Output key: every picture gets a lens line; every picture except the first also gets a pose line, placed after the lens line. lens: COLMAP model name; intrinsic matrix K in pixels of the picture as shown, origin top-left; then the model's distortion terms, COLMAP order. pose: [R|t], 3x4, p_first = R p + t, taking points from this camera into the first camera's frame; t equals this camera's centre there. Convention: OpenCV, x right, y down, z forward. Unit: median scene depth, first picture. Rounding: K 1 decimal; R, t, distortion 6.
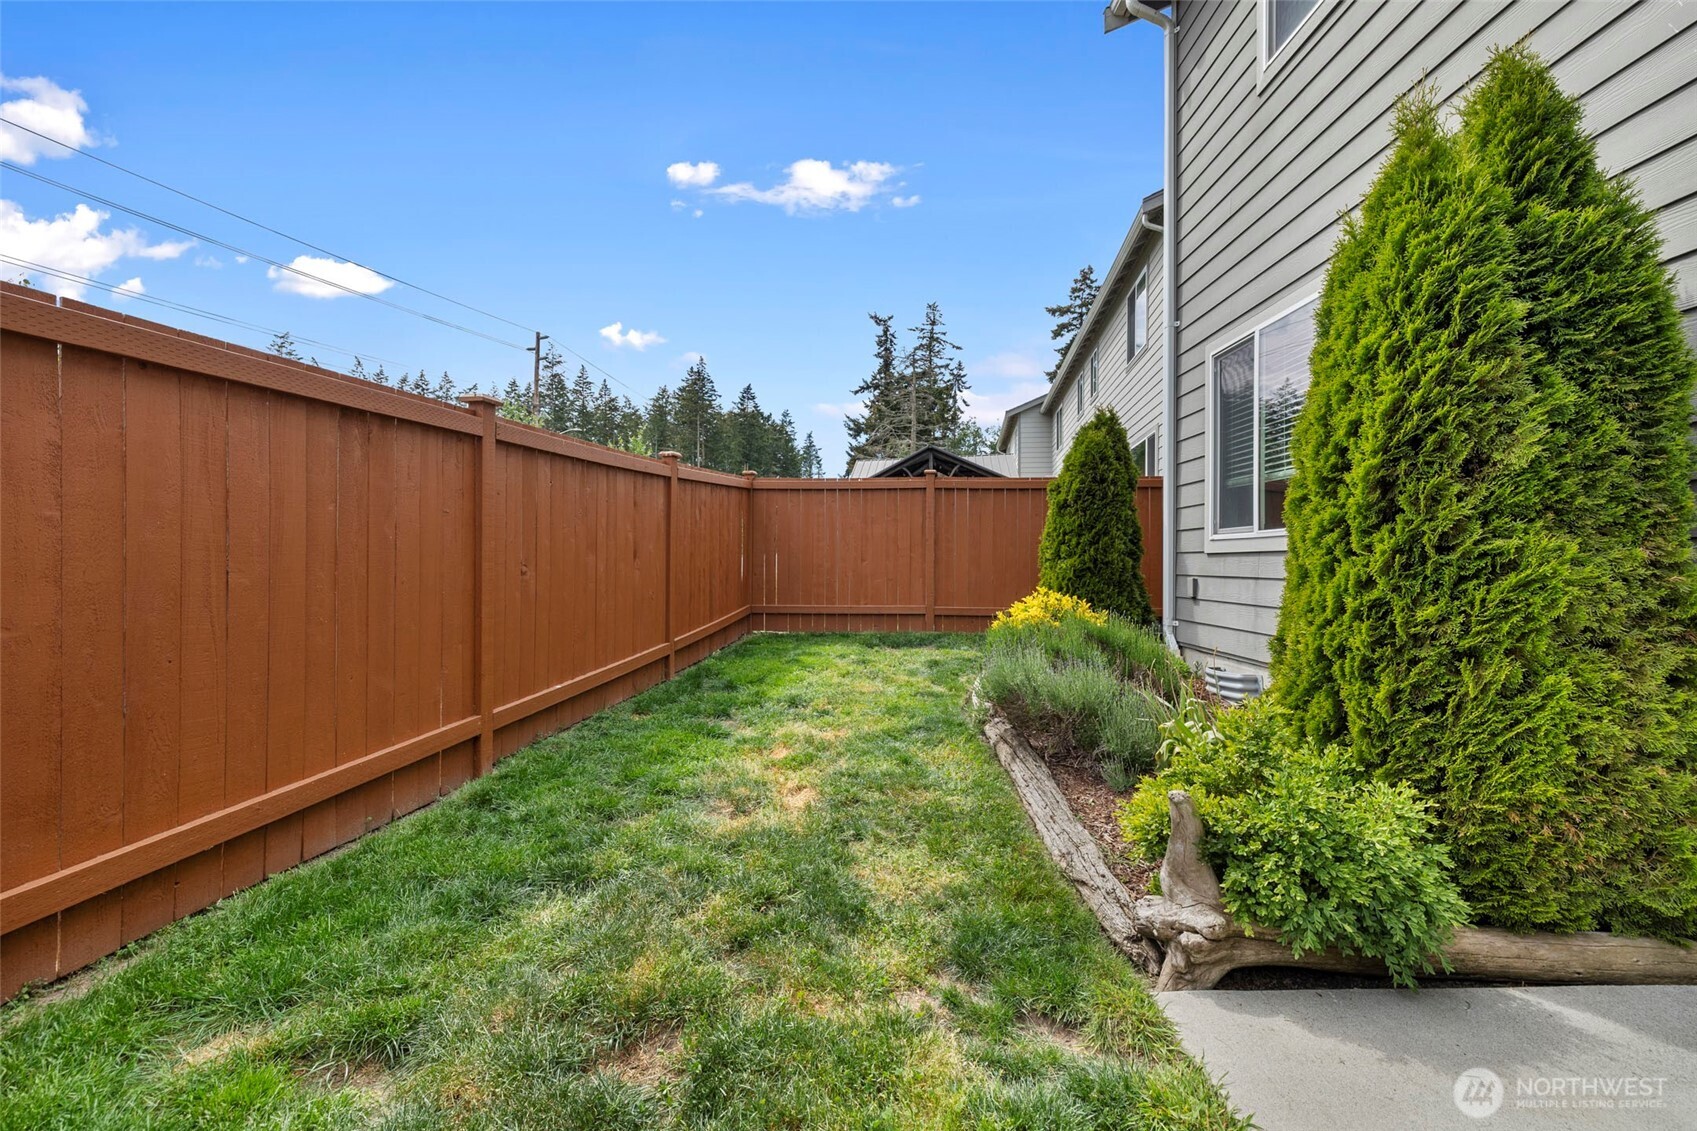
lens RADIAL K [[715.9, 0, 846.8], [0, 715.9, 559.5], [0, 0, 1]] dist [-0.000712, 0.000708]
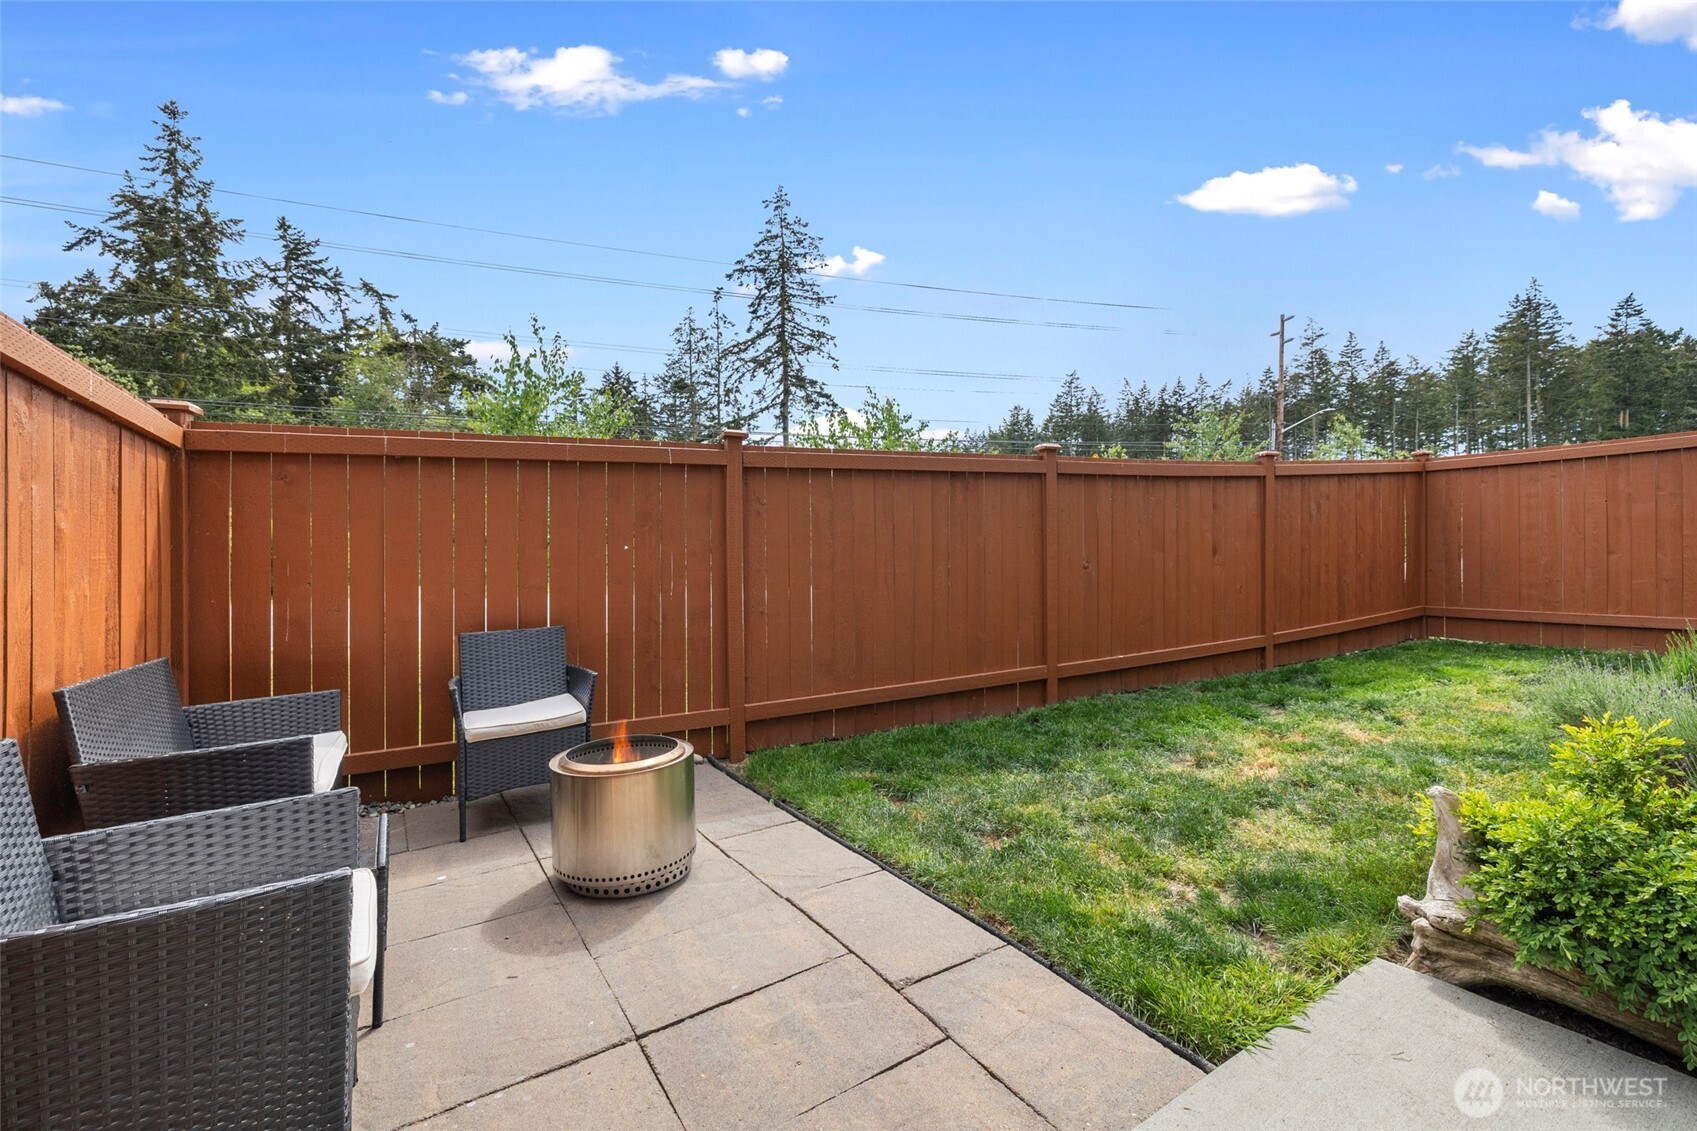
lens RADIAL K [[715.9, 0, 852.5], [0, 715.9, 562.3], [0, 0, 1]] dist [-0.000712, 0.000708]
pose [[0.560606, -0.000819, -0.828082, 0.347181], [0.010668, 0.999924, 0.006234, -0.003999], [0.828014, -0.012329, 0.560572, -0.103773]]
